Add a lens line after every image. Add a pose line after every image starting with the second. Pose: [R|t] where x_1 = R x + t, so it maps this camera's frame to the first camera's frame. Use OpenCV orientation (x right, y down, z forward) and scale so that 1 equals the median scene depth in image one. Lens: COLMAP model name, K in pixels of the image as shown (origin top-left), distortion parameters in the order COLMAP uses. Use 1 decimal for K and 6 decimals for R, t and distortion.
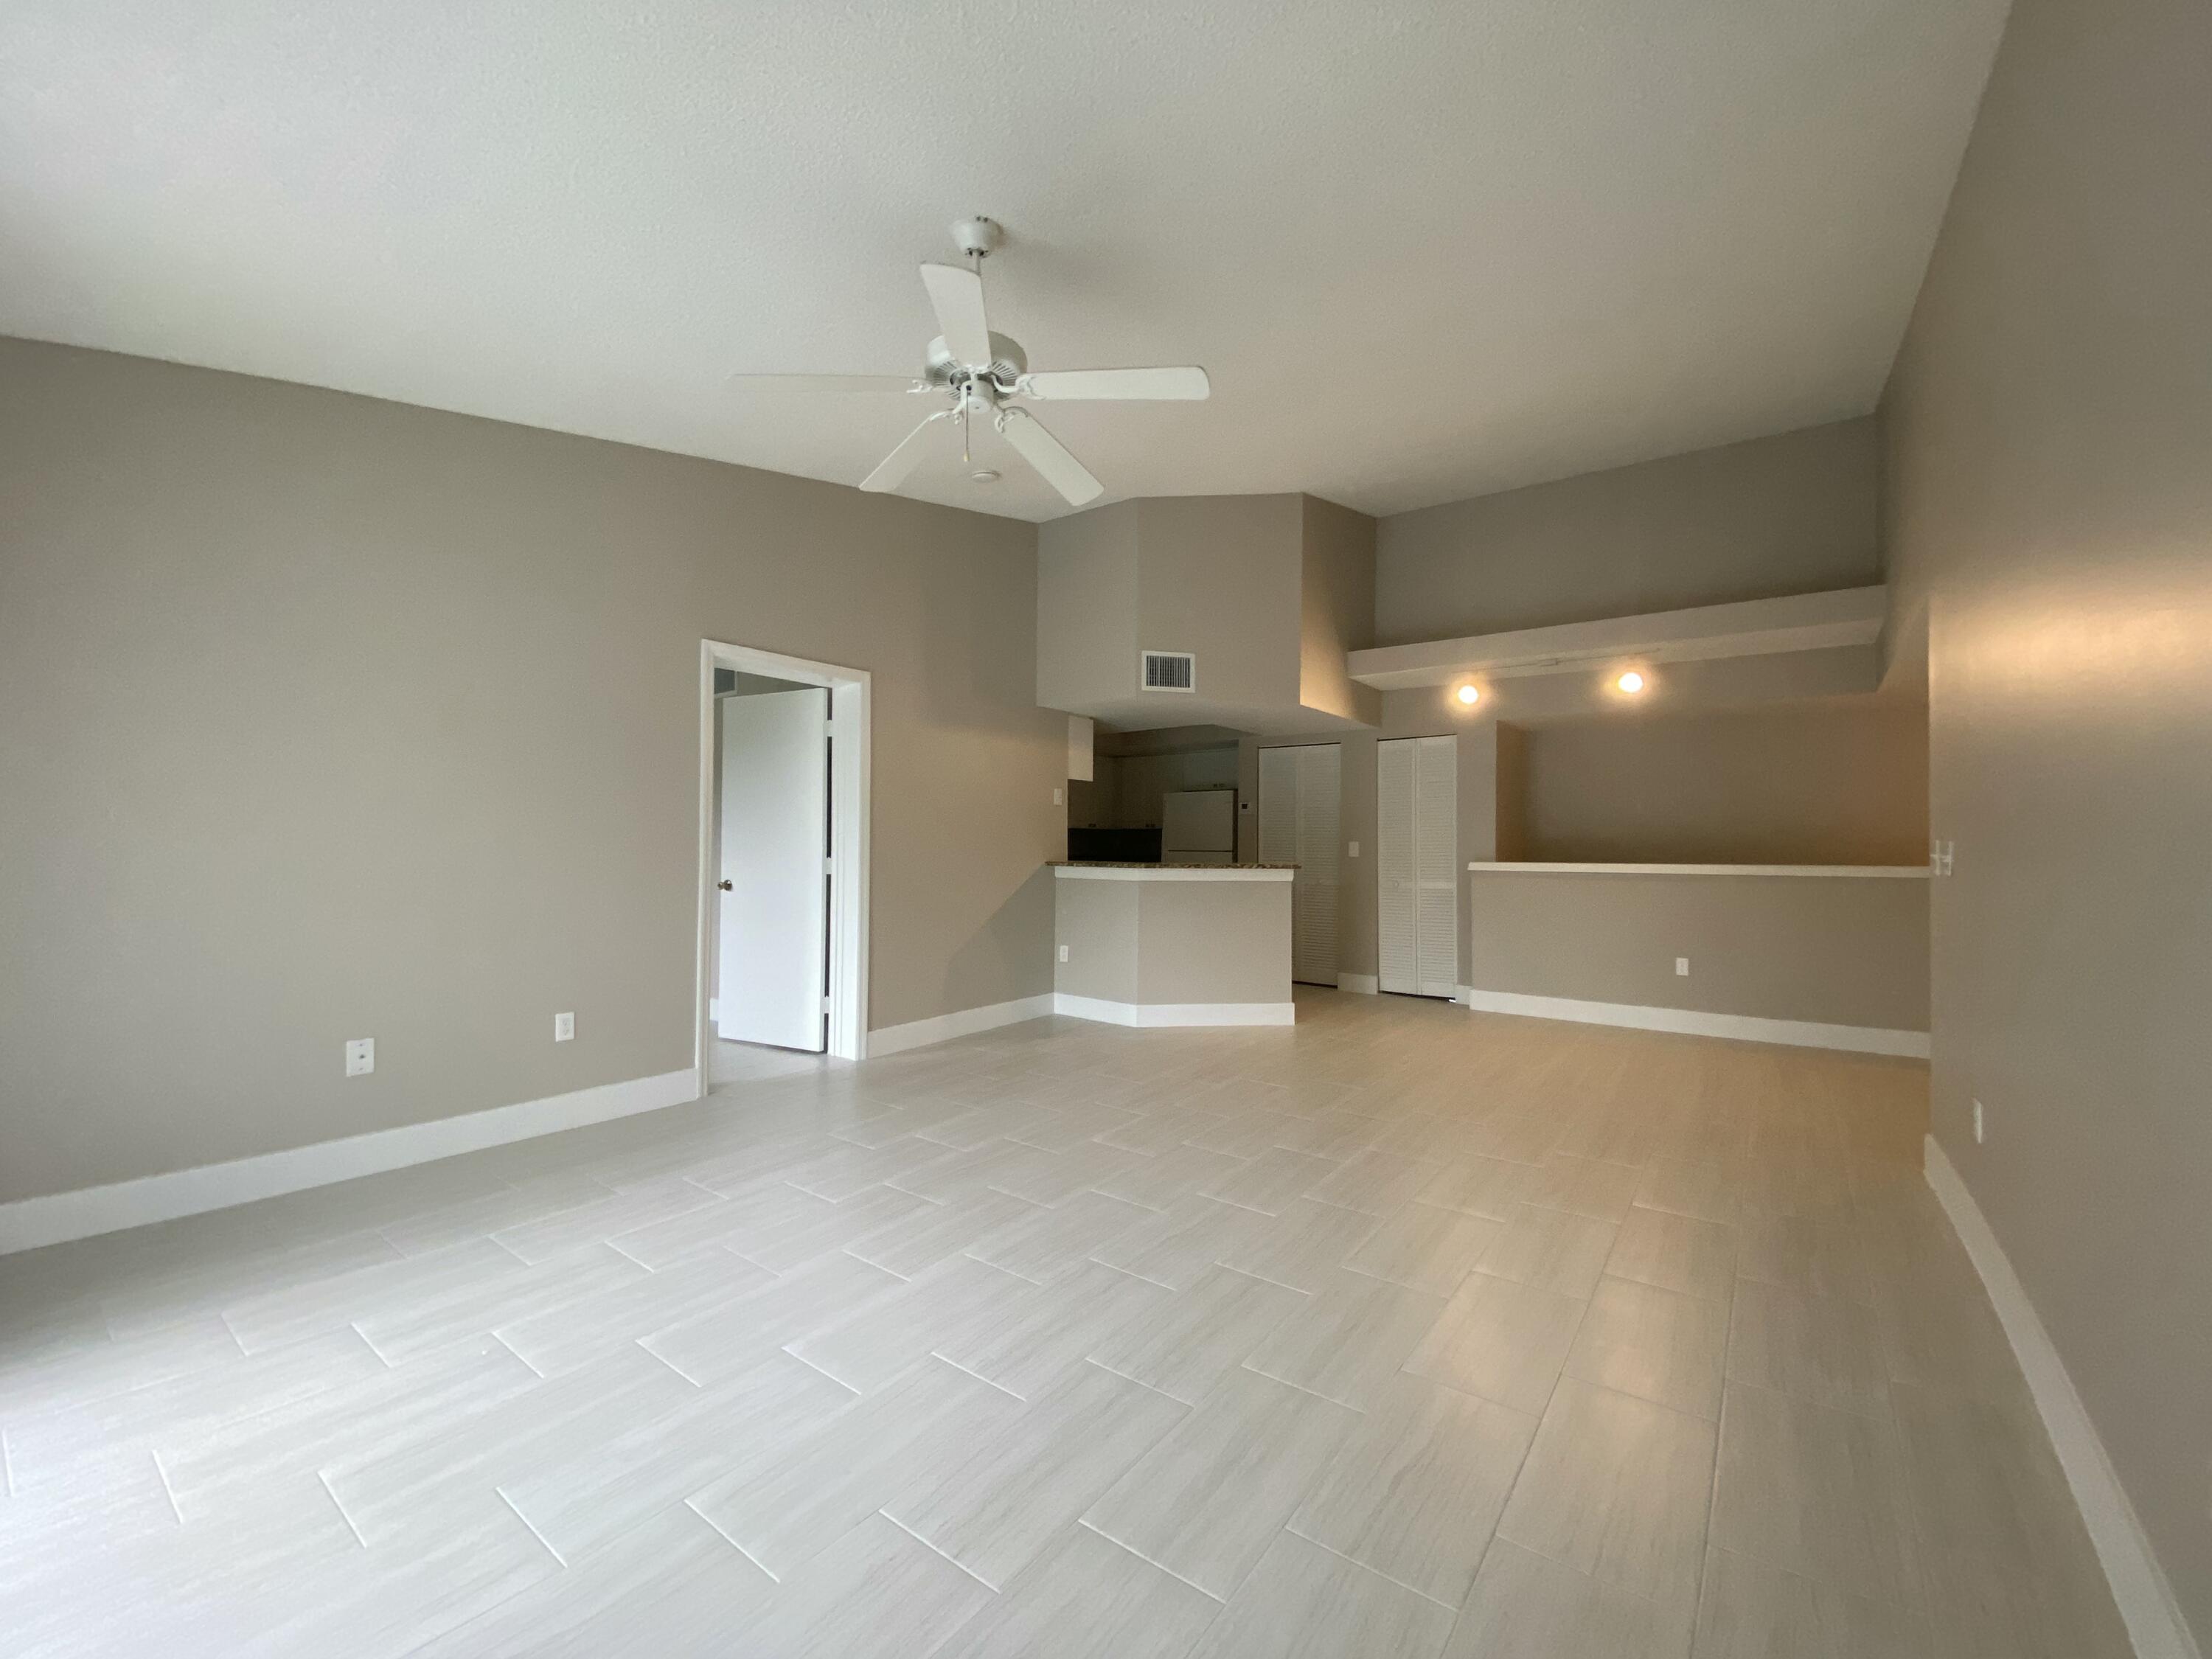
lens RADIAL K [[887.6, 0, 1102.7], [0, 887.6, 831.7], [0, 0, 1]] dist [0.022040, -0.025834]
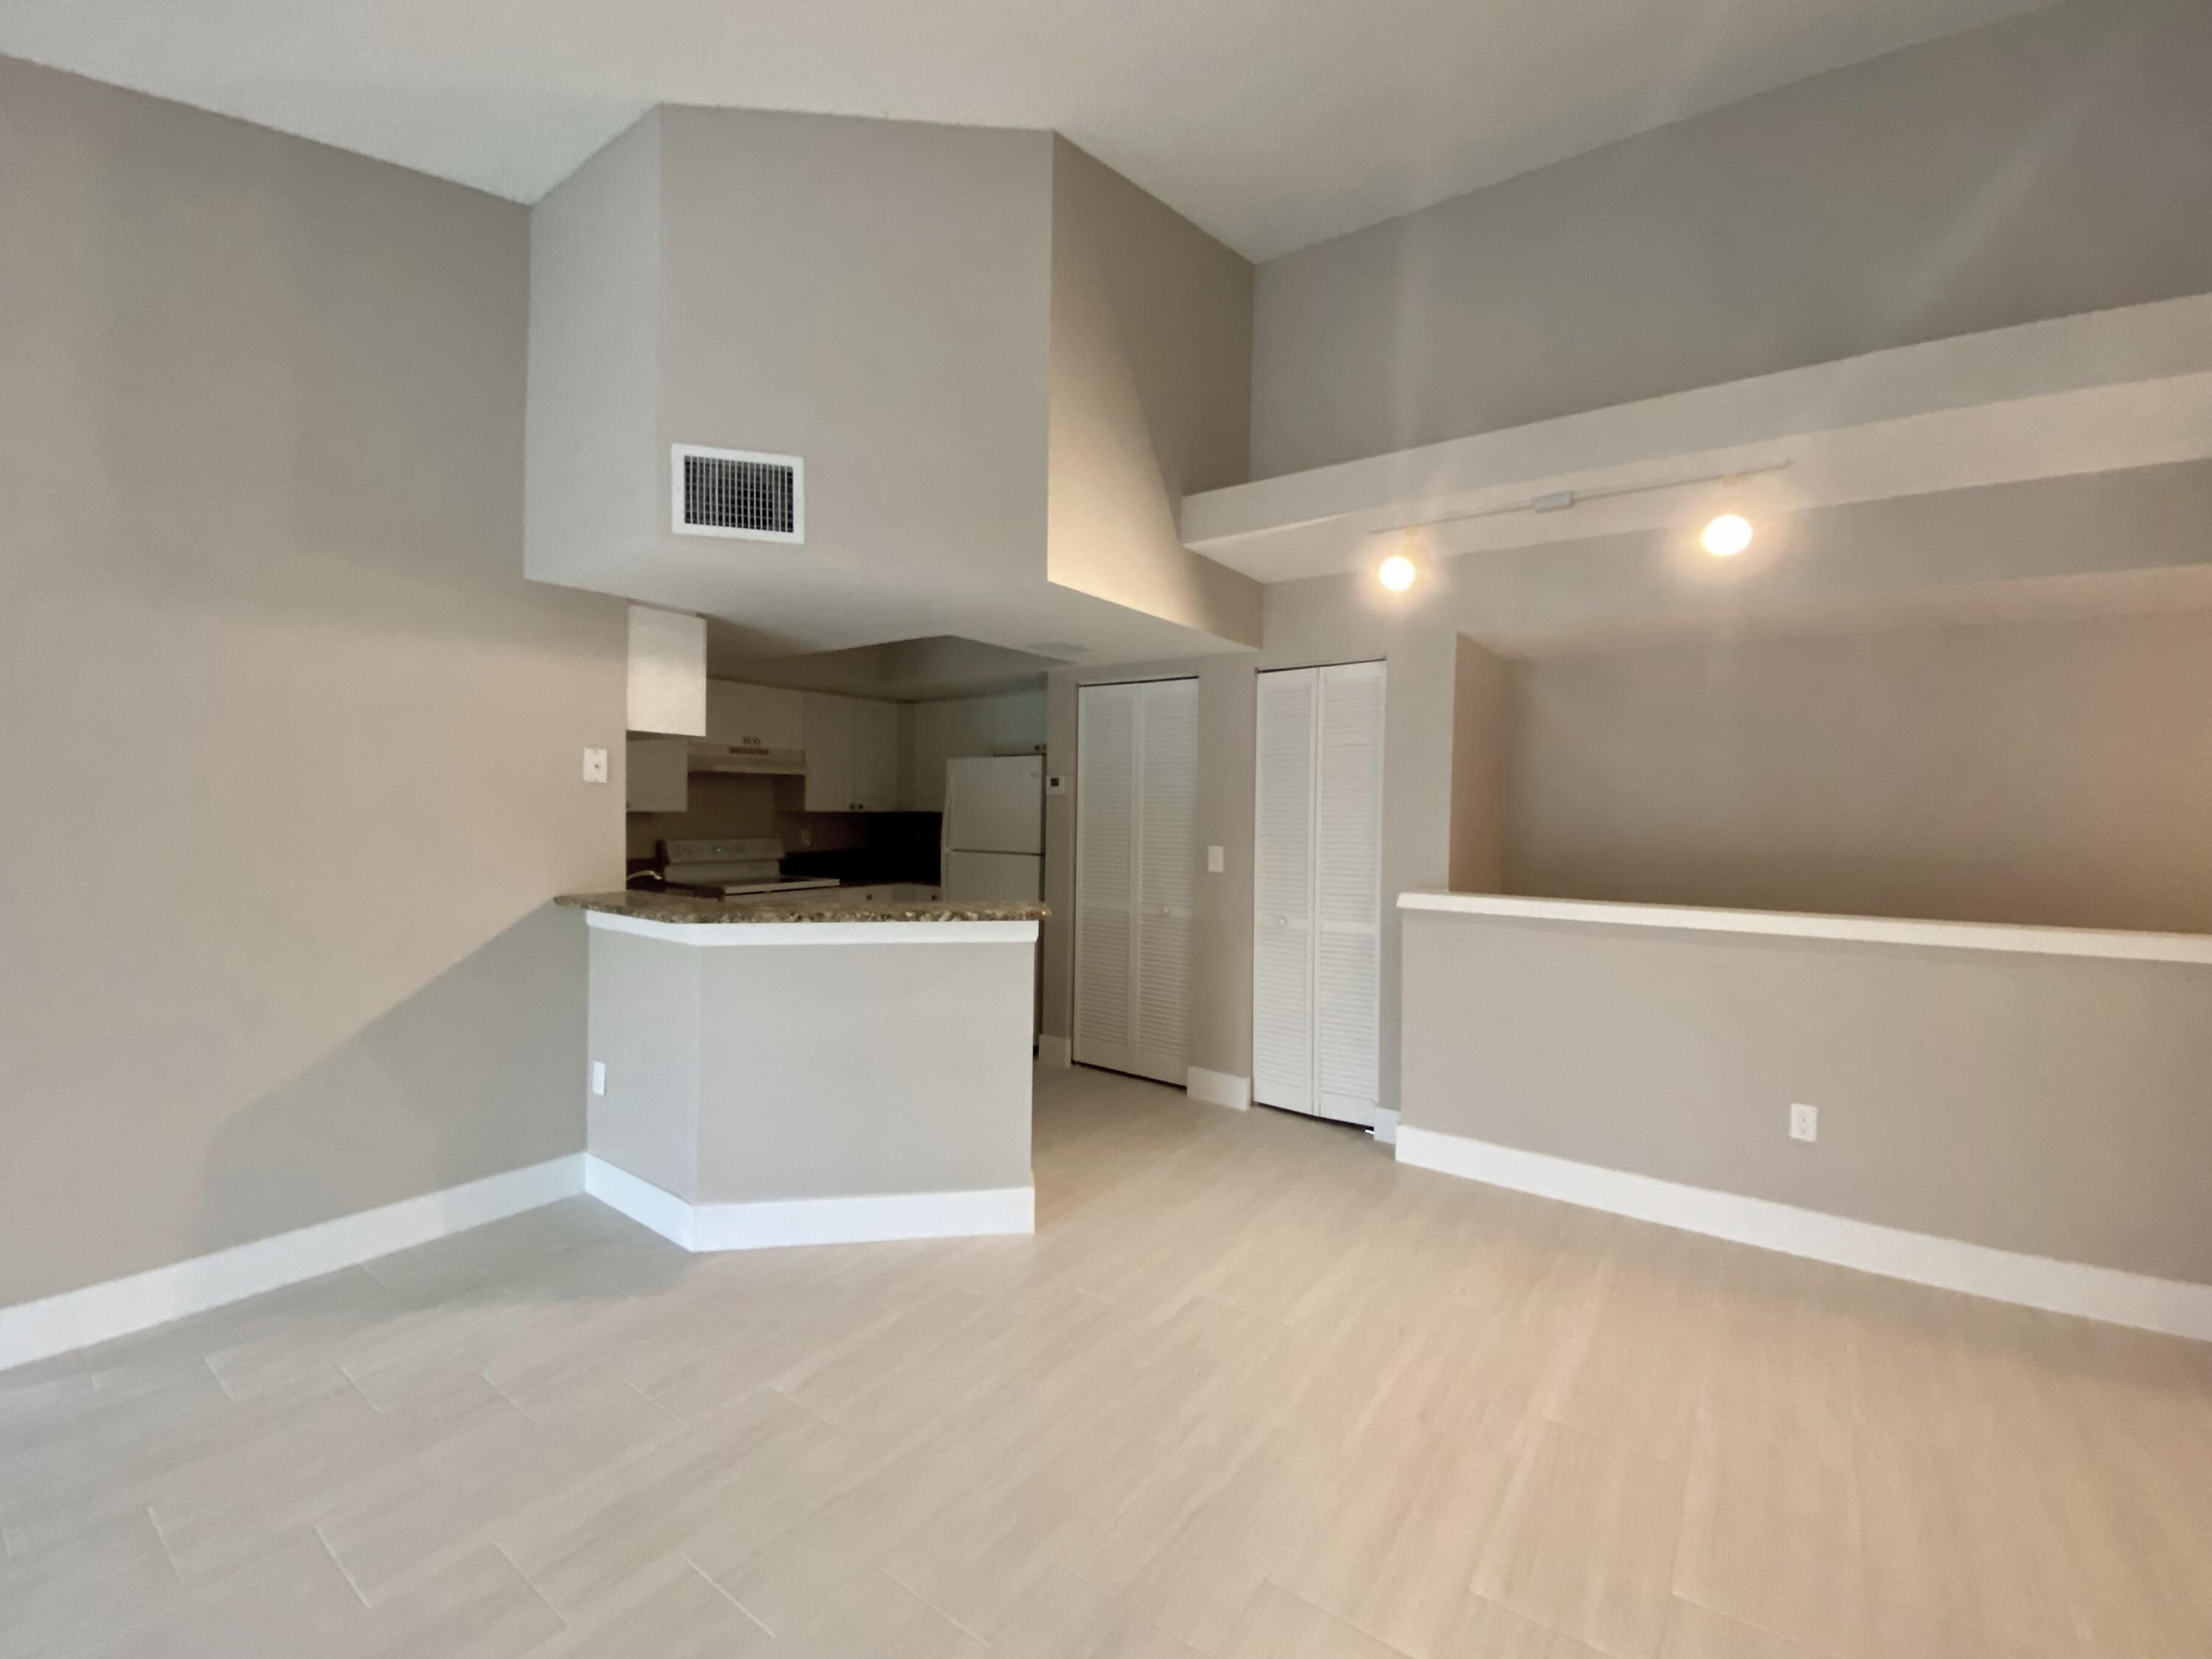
lens RADIAL K [[905.2, 0, 1115.5], [0, 905.2, 832.9], [0, 0, 1]] dist [-0.000042, -0.000008]
pose [[0.999593, 0.008445, 0.027253, 0.220464], [-0.009557, 0.999117, 0.040912, -0.023496], [-0.026884, -0.041156, 0.998791, 0.449400]]
